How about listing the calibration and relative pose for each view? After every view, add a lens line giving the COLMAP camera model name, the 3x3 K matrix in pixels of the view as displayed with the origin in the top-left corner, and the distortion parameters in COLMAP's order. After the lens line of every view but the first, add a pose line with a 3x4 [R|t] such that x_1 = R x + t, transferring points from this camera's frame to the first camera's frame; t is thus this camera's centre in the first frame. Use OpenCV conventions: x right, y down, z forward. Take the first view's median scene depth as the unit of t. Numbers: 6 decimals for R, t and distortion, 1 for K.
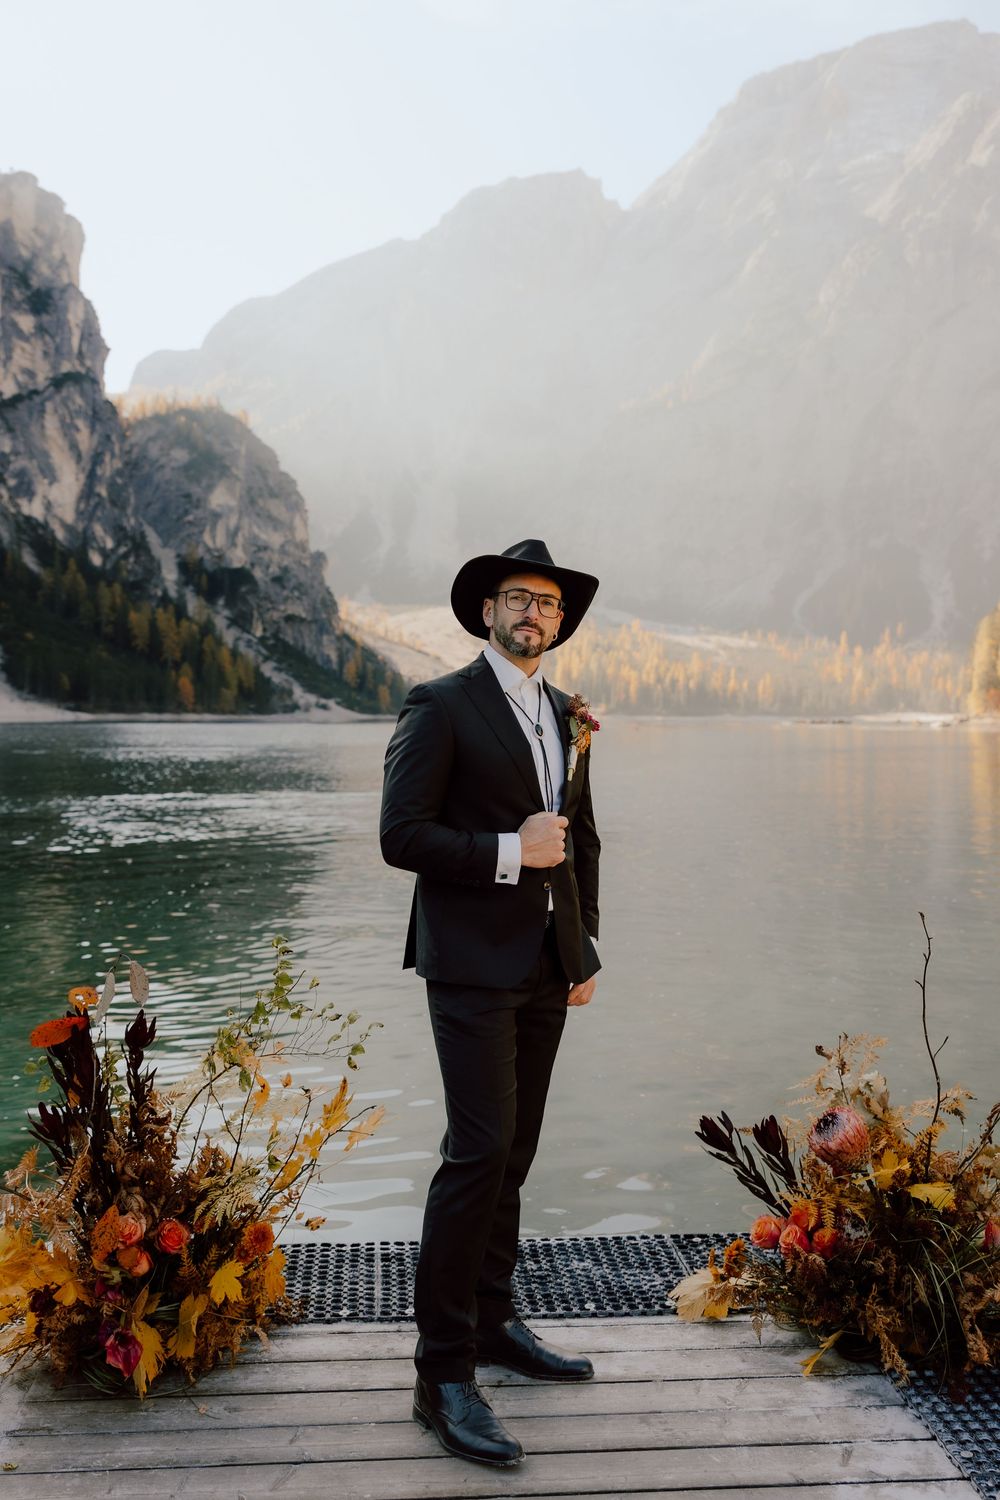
lens RADIAL K [[1430.5, 0, 501.7], [0, 1430.5, 641.8], [0, 0, 1]] dist [-0.000436, 0.000152]
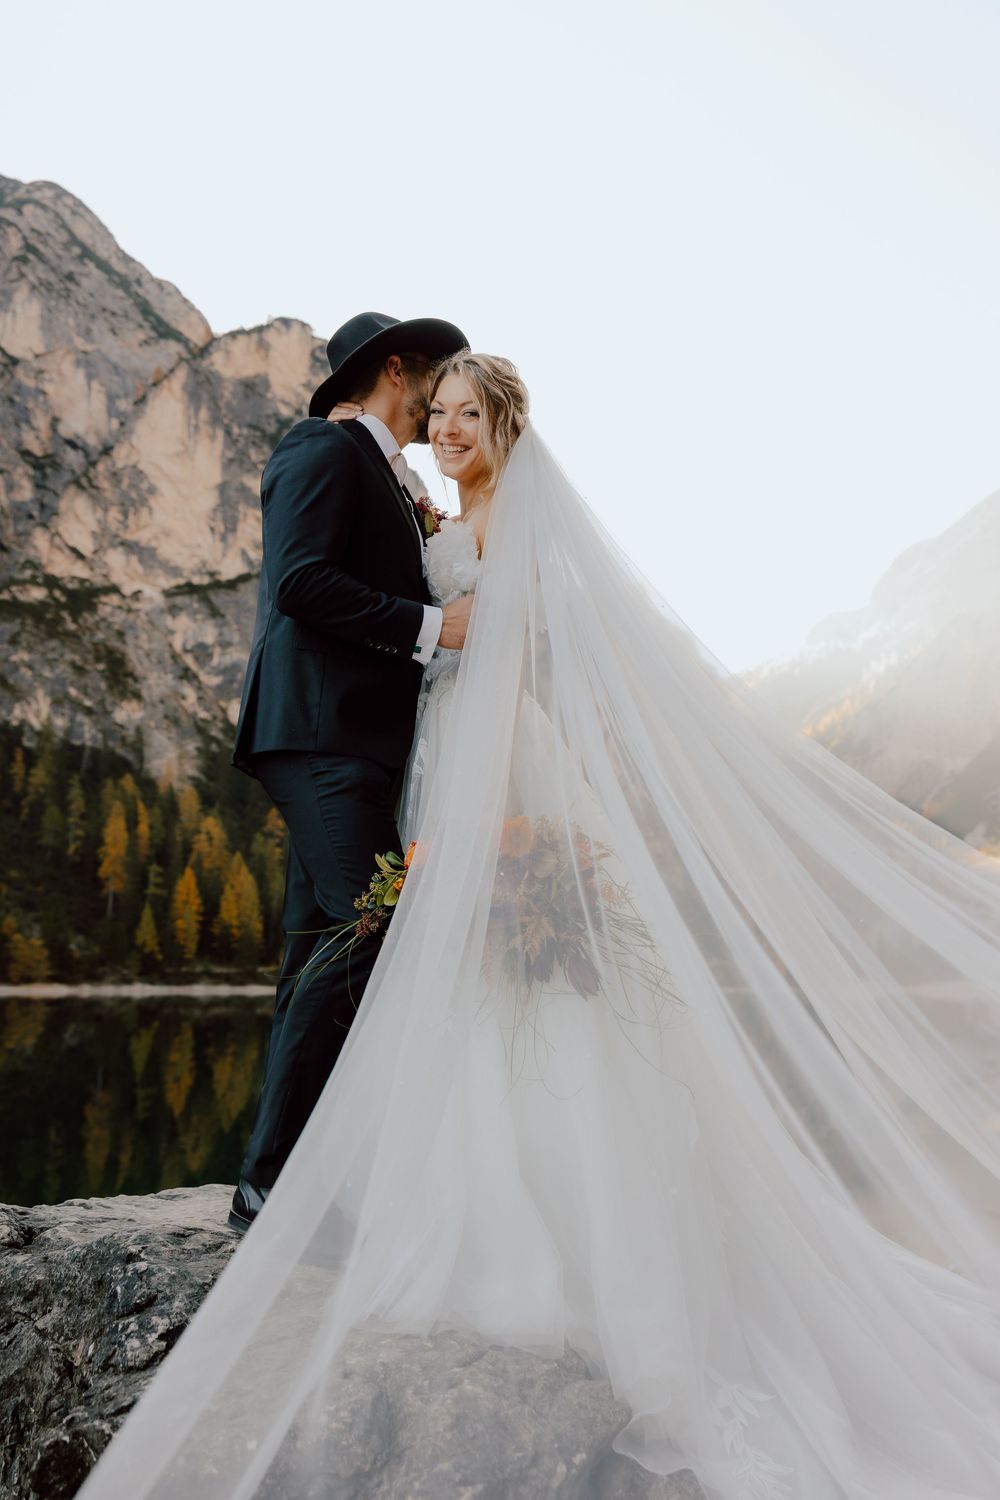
lens RADIAL K [[1315.7, 0, 522.7], [0, 1315.7, 752.1], [0, 0, 1]] dist [0.003811, 0.004770]
pose [[0.848531, -0.093276, -0.520859, 0.160996], [0.026544, 0.990605, -0.134155, 0.025559], [0.528479, 0.100009, 0.843035, 0.485086]]
